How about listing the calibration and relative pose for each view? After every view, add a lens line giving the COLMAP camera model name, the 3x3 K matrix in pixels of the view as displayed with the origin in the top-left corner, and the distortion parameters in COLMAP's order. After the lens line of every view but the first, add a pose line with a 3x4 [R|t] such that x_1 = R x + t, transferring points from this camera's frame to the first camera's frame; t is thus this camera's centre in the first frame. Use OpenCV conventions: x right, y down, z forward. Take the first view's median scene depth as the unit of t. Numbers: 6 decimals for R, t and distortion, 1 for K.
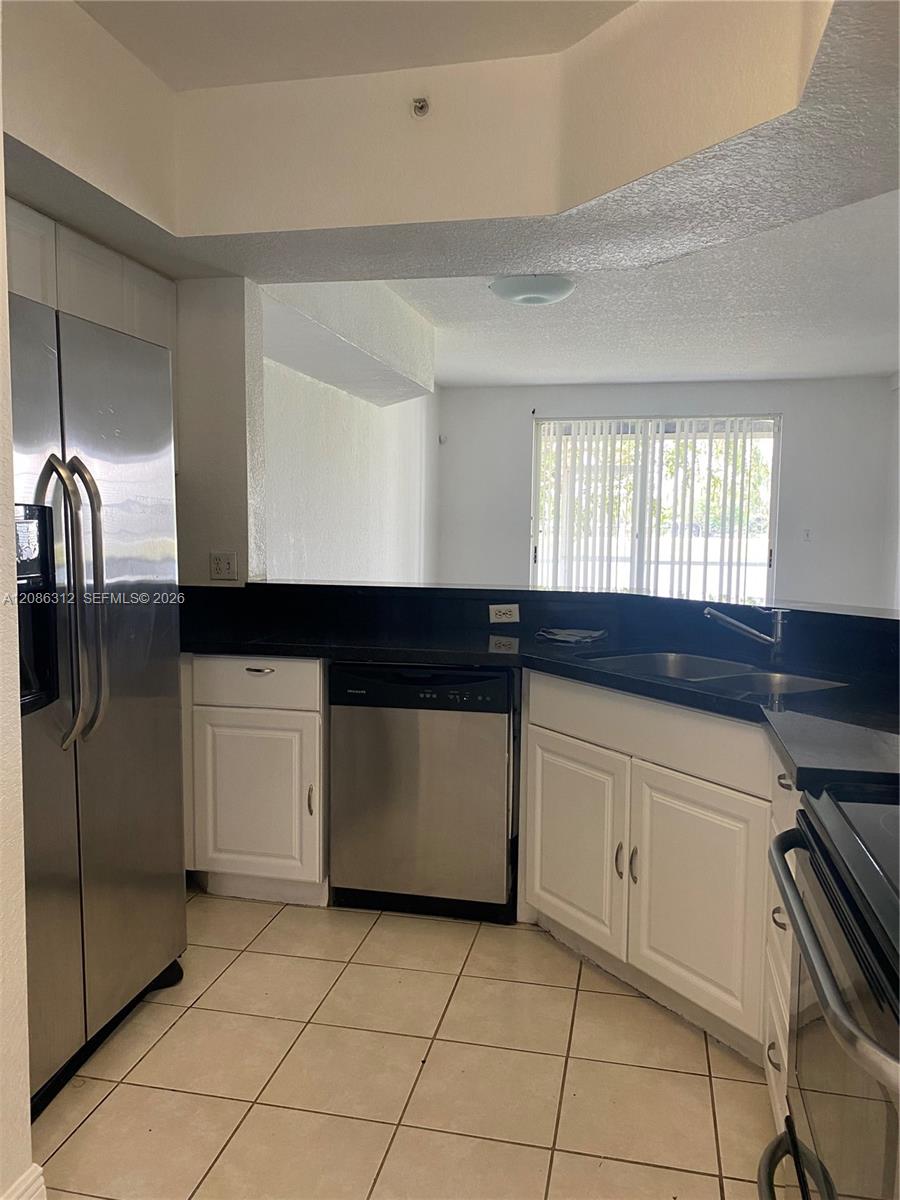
lens RADIAL K [[897.3, 0, 450.0], [0, 897.3, 600.0], [0, 0, 1]] dist [0.054811, 0.000833]
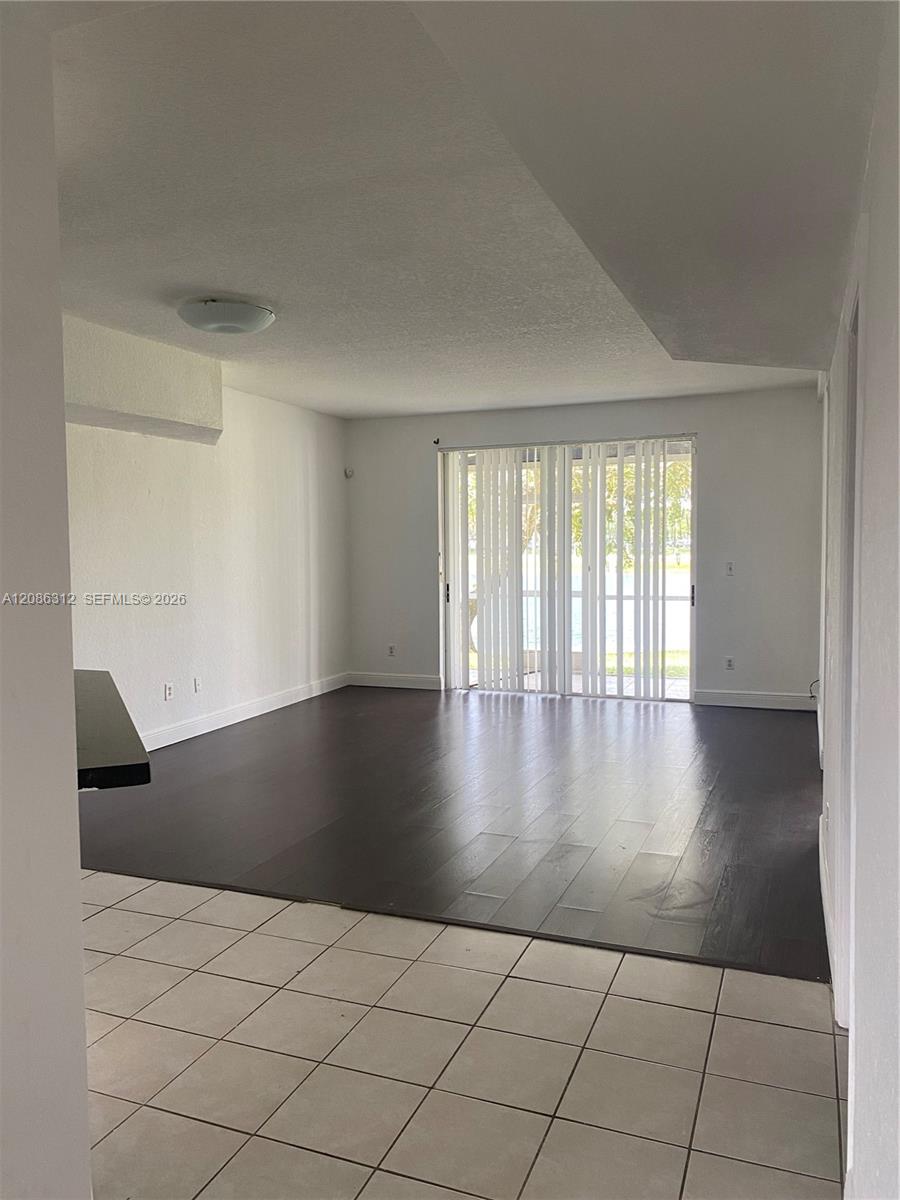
lens RADIAL K [[897.3, 0, 450.0], [0, 897.3, 600.0], [0, 0, 1]] dist [0.054811, 0.000833]
pose [[0.985550, -0.010468, -0.169060, 0.267562], [0.006131, 0.999639, -0.026153, -0.015222], [0.169273, 0.024739, 0.985259, 0.061646]]
